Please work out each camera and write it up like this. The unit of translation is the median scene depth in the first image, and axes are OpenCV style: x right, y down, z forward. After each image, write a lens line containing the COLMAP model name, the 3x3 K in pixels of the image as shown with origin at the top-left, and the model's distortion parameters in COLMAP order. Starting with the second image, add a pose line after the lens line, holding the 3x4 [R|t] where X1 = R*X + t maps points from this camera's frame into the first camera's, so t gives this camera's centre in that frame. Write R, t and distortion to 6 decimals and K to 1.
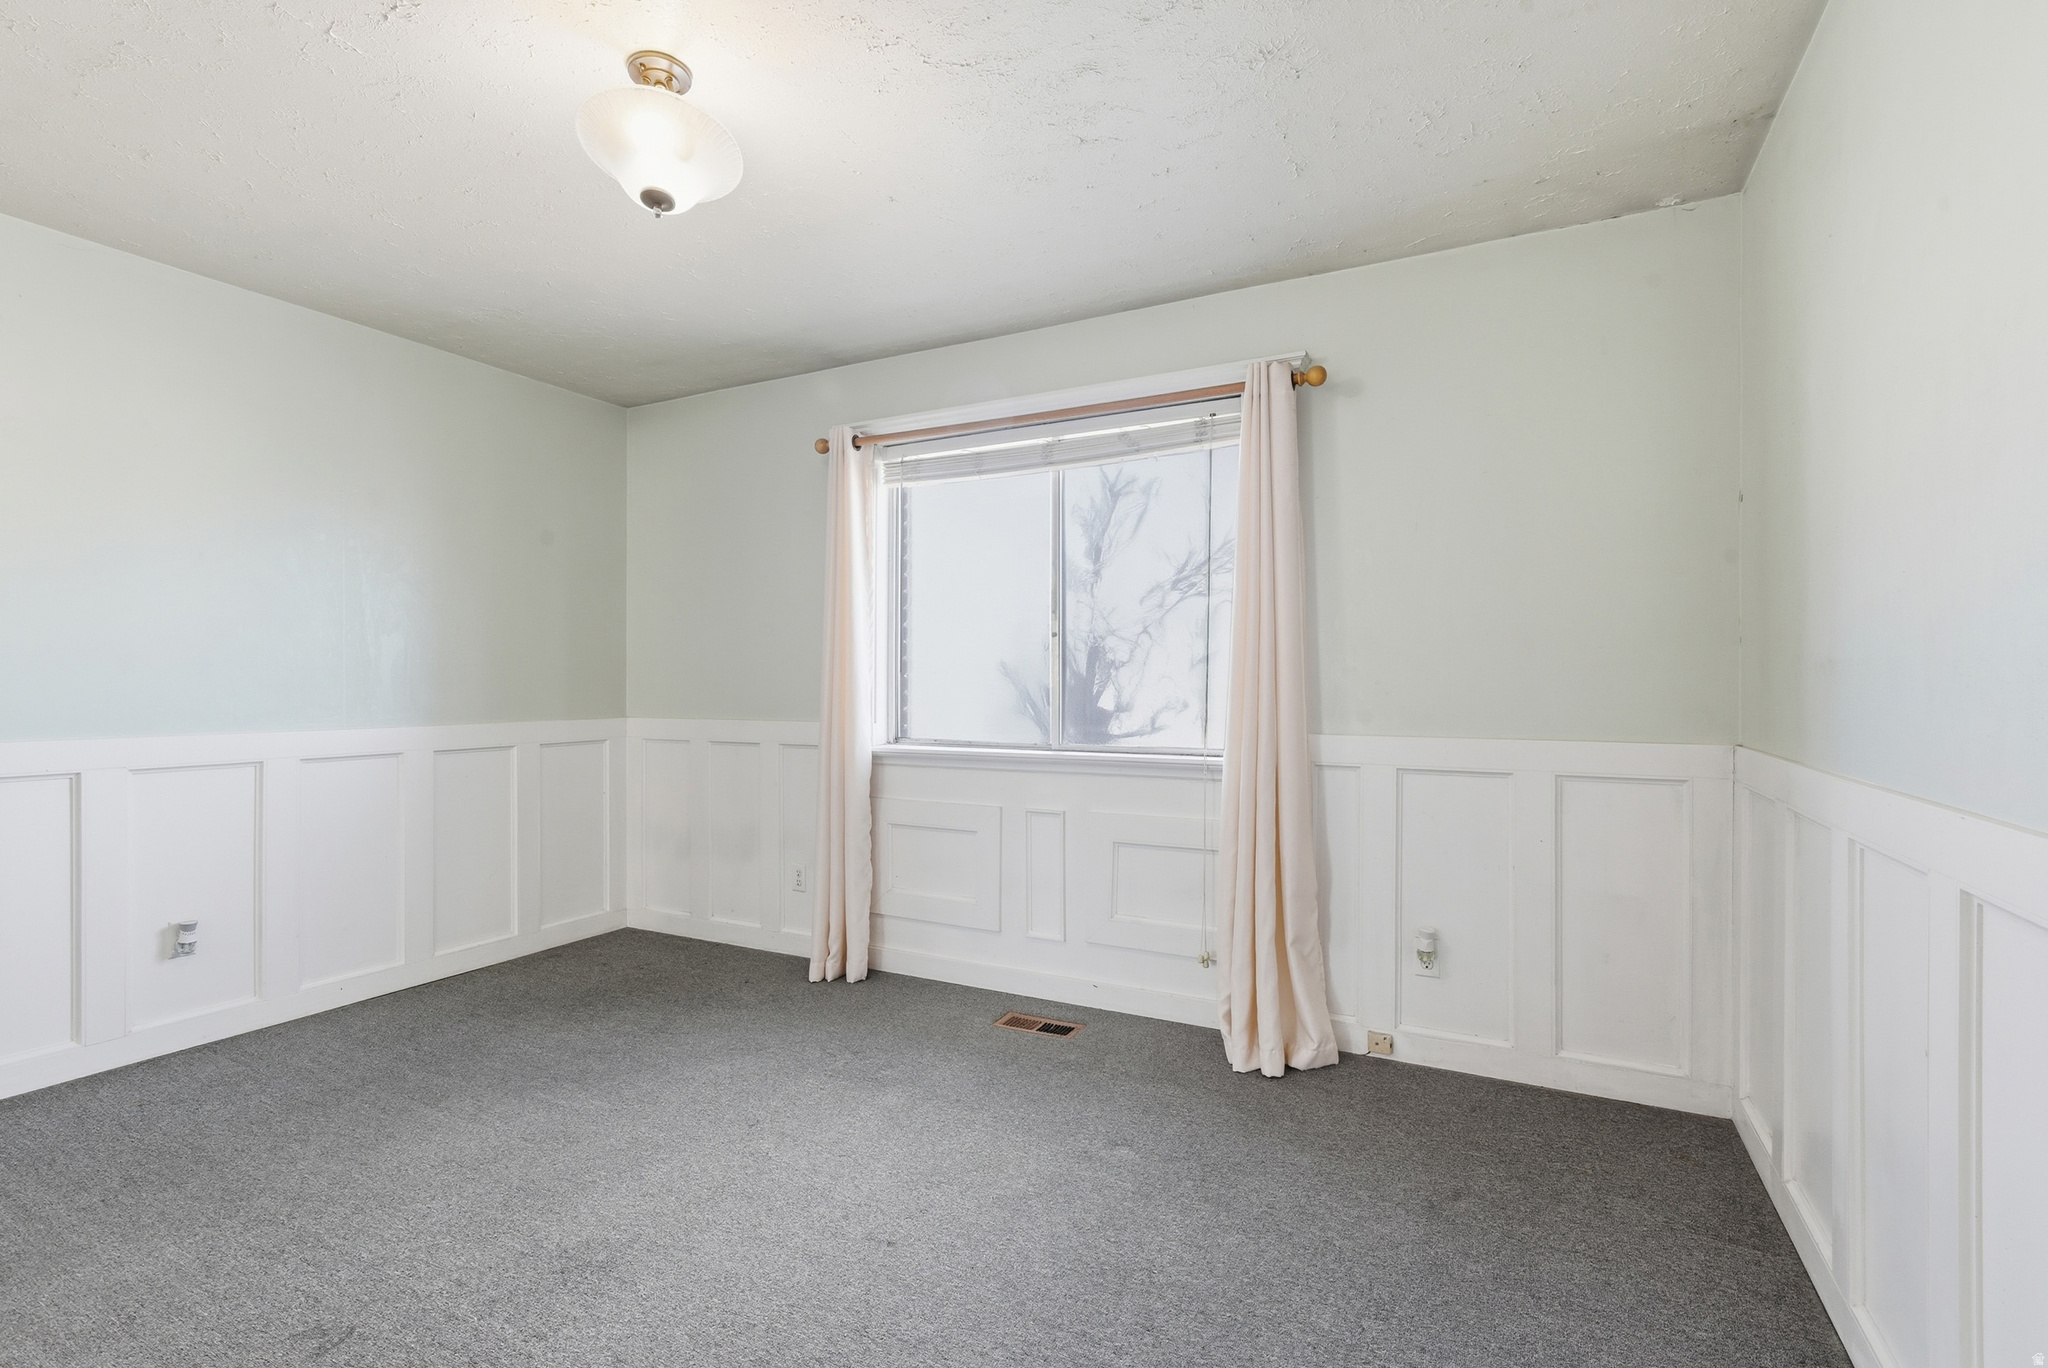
lens RADIAL K [[925.8, 0, 1024.0], [0, 925.8, 684.0], [0, 0, 1]] dist [0.004395, 0.000337]
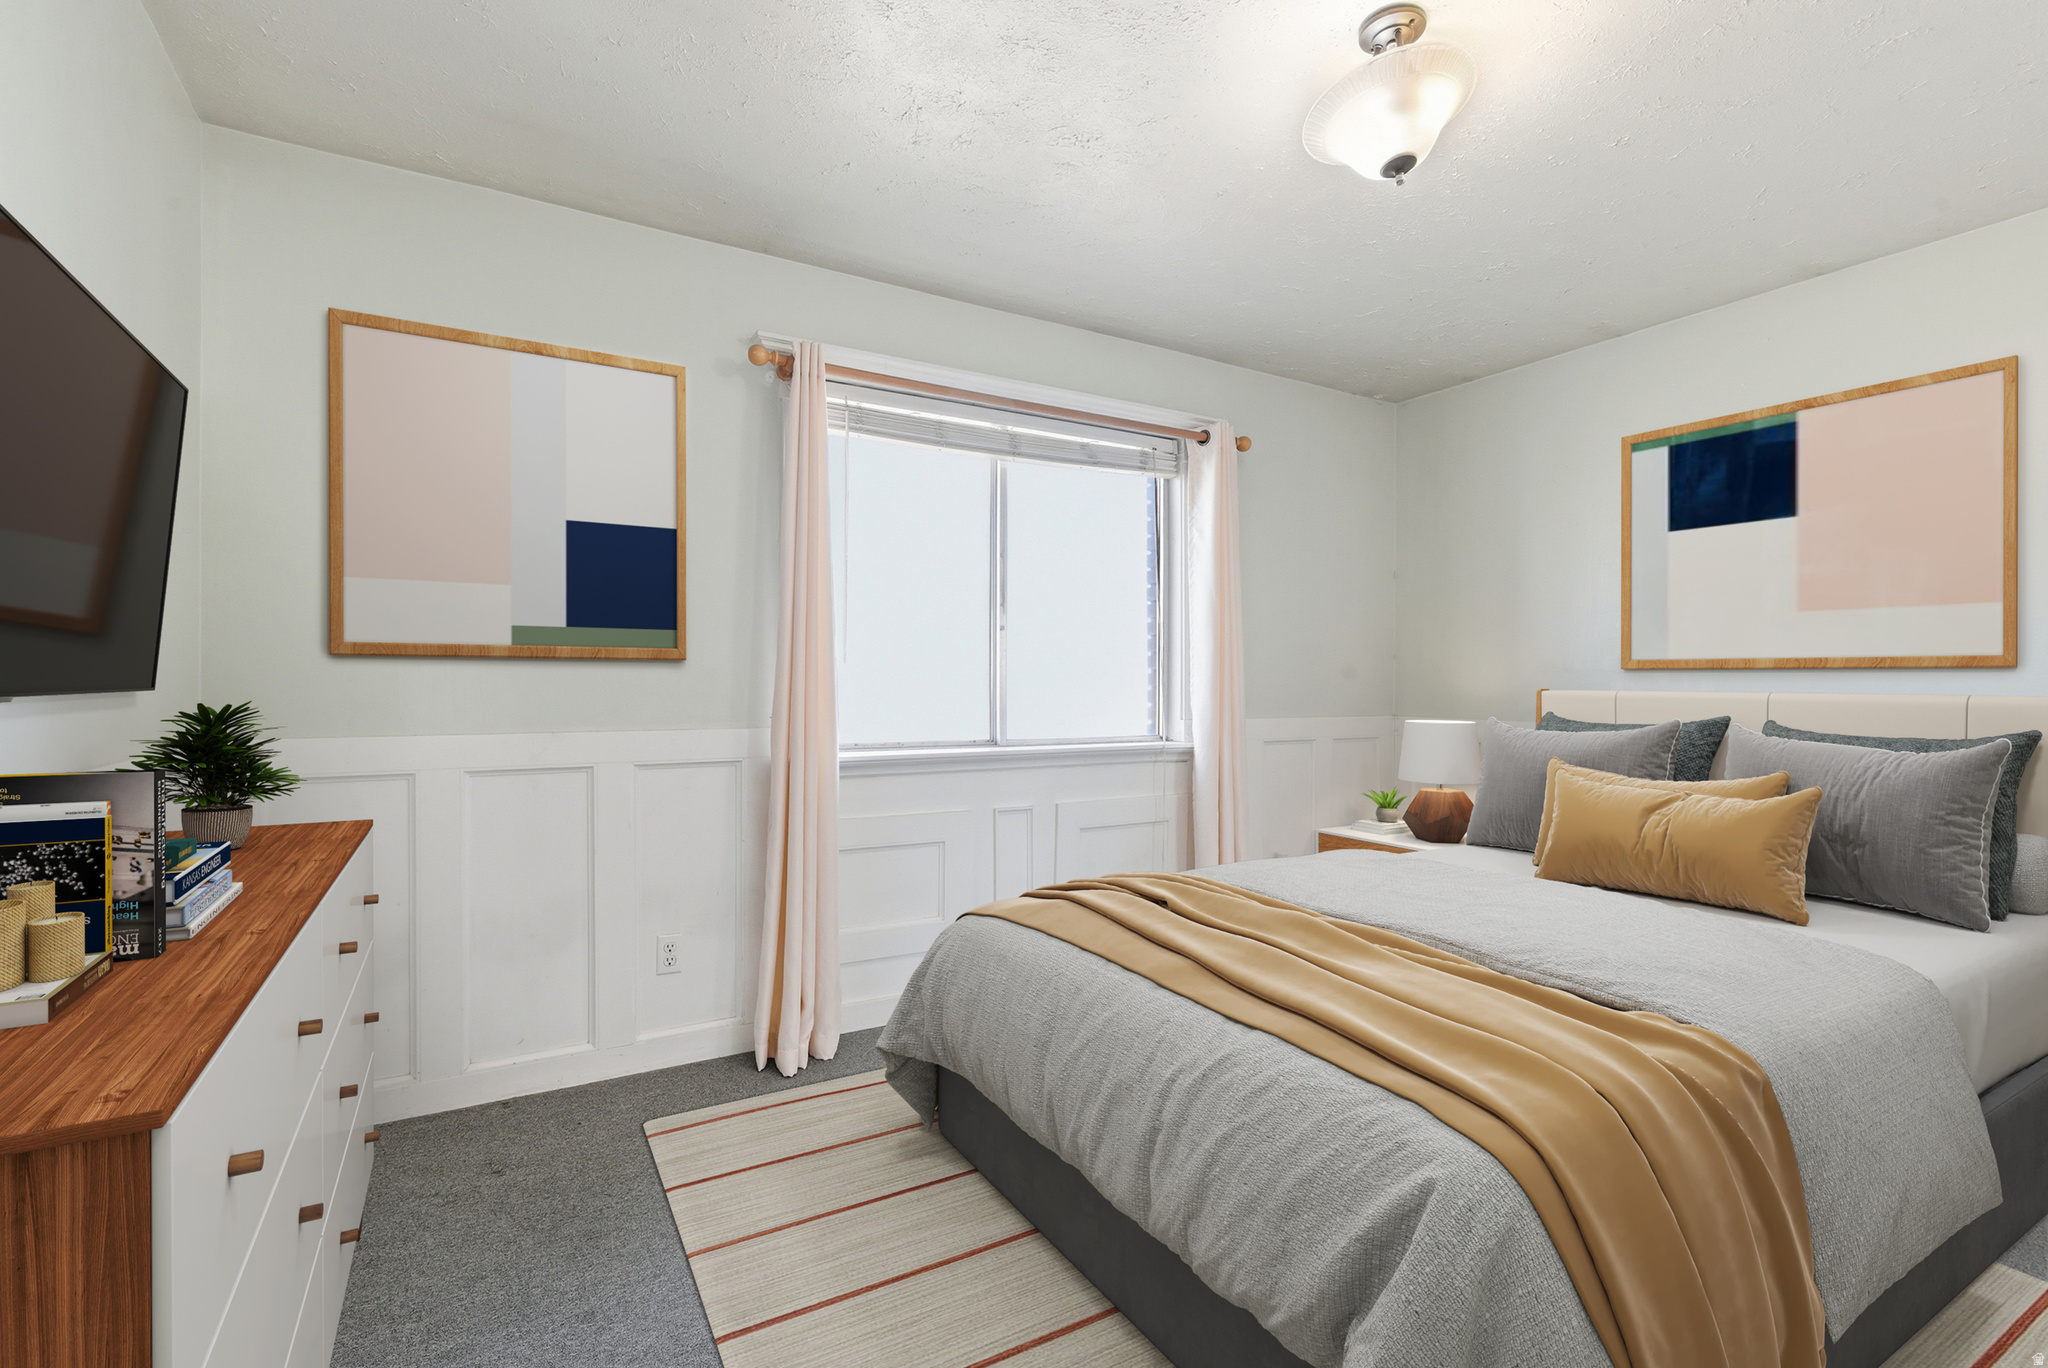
lens RADIAL K [[943.2, 0, 1024.0], [0, 943.2, 684.0], [0, 0, 1]] dist [0.000325, 0.000070]
pose [[0.528431, -0.001253, 0.848975, -0.708302], [-0.006625, 0.999962, 0.005599, -0.000112], [-0.848950, -0.008584, 0.528403, 0.403359]]
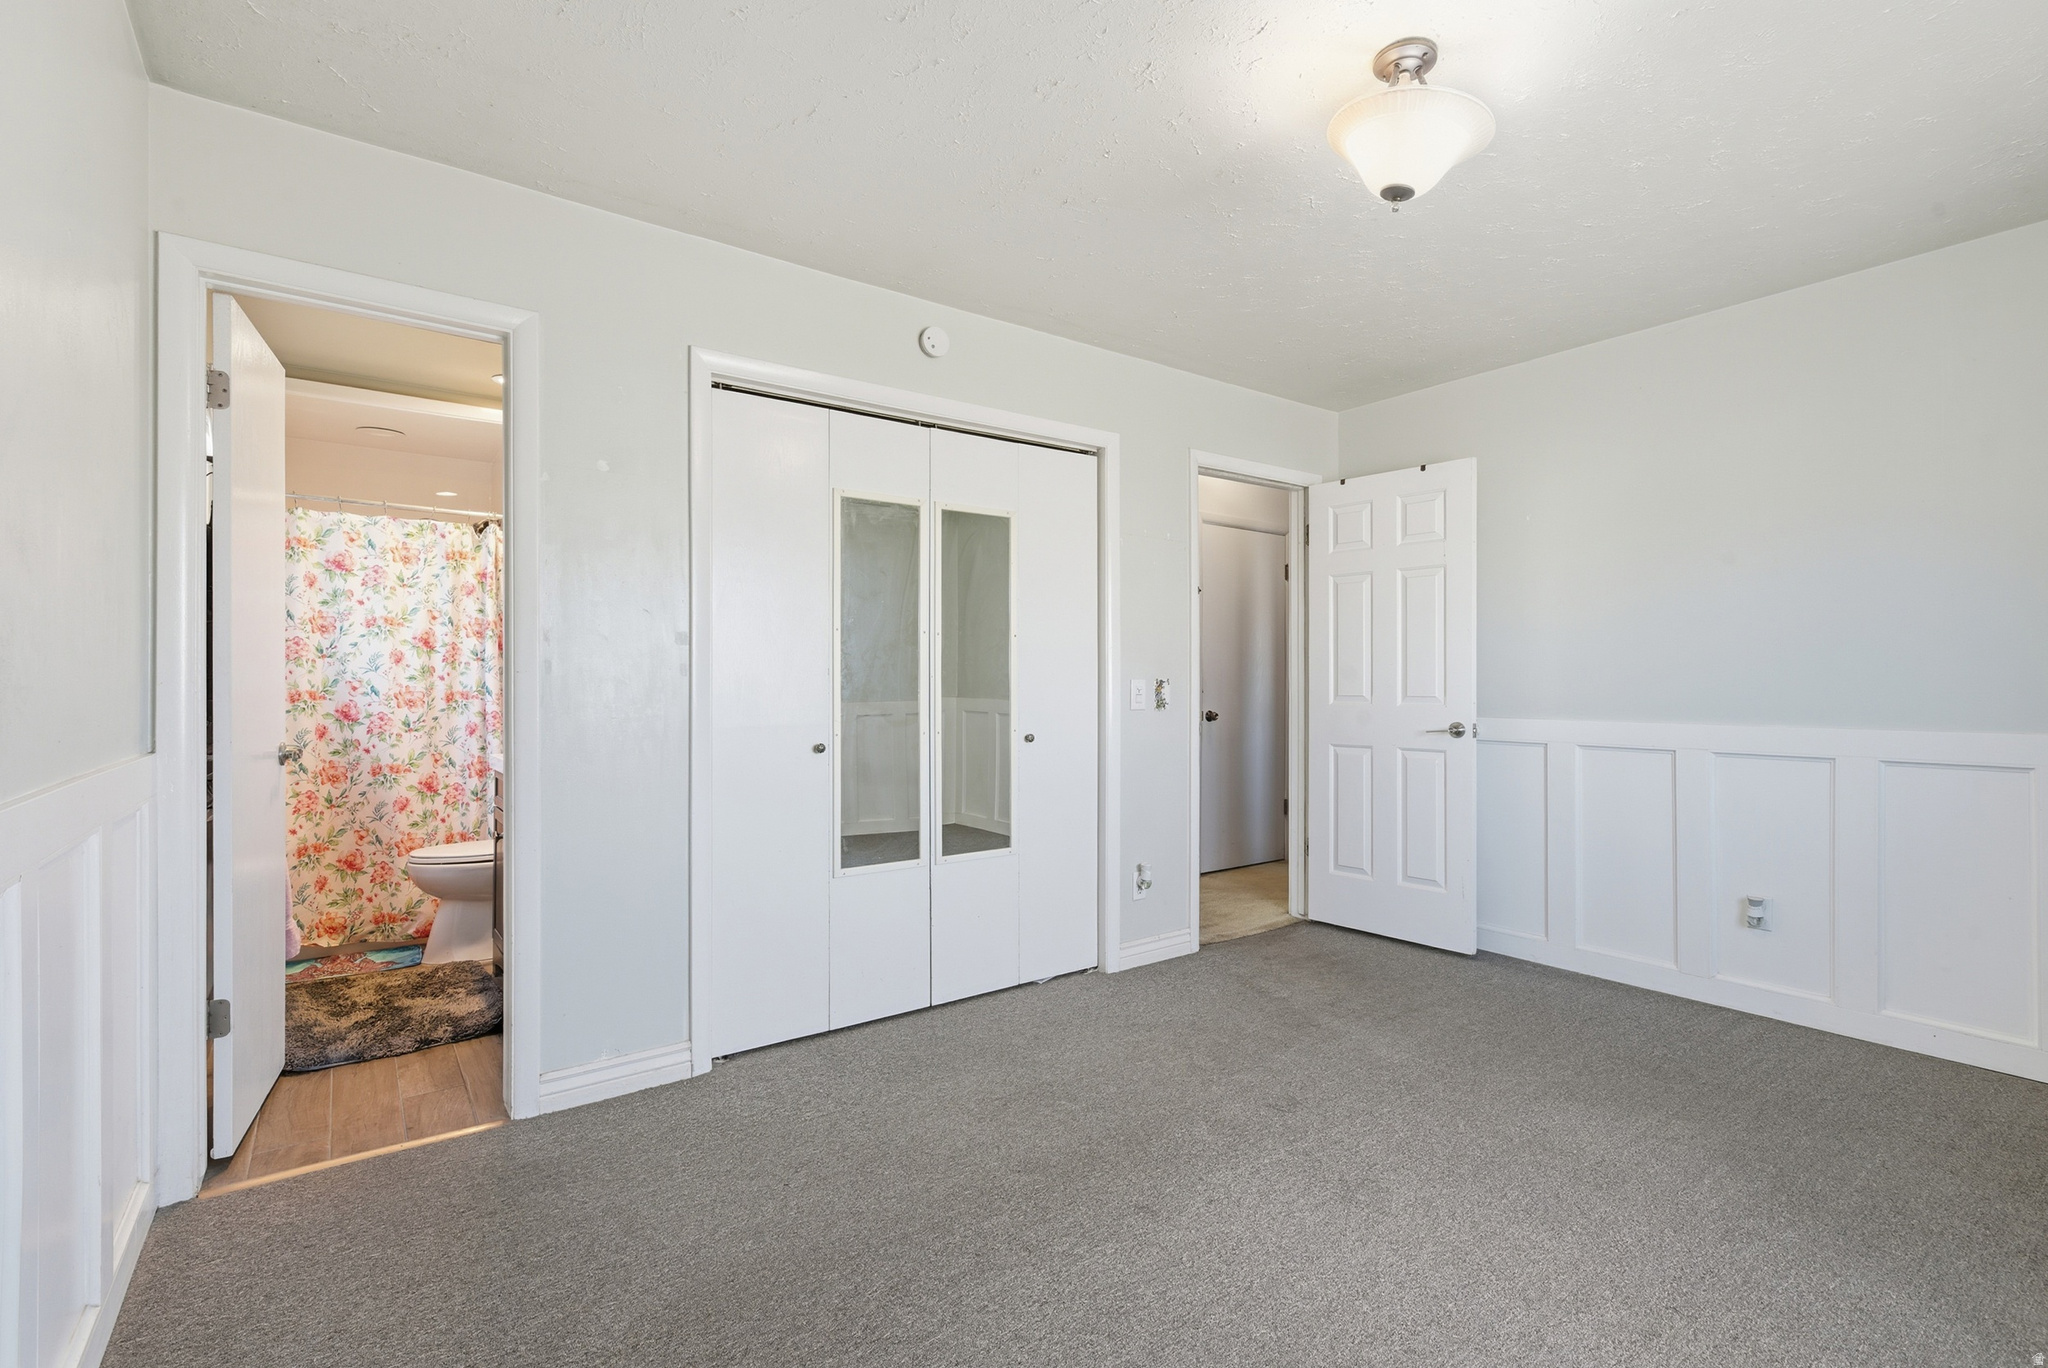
lens RADIAL K [[925.8, 0, 1024.0], [0, 925.8, 684.0], [0, 0, 1]] dist [0.004395, 0.000337]
pose [[-0.434138, 0.001209, -0.900846, 0.792765], [0.003328, 0.999994, -0.000261, 0.005914], [0.900840, -0.003111, -0.434139, 1.242826]]
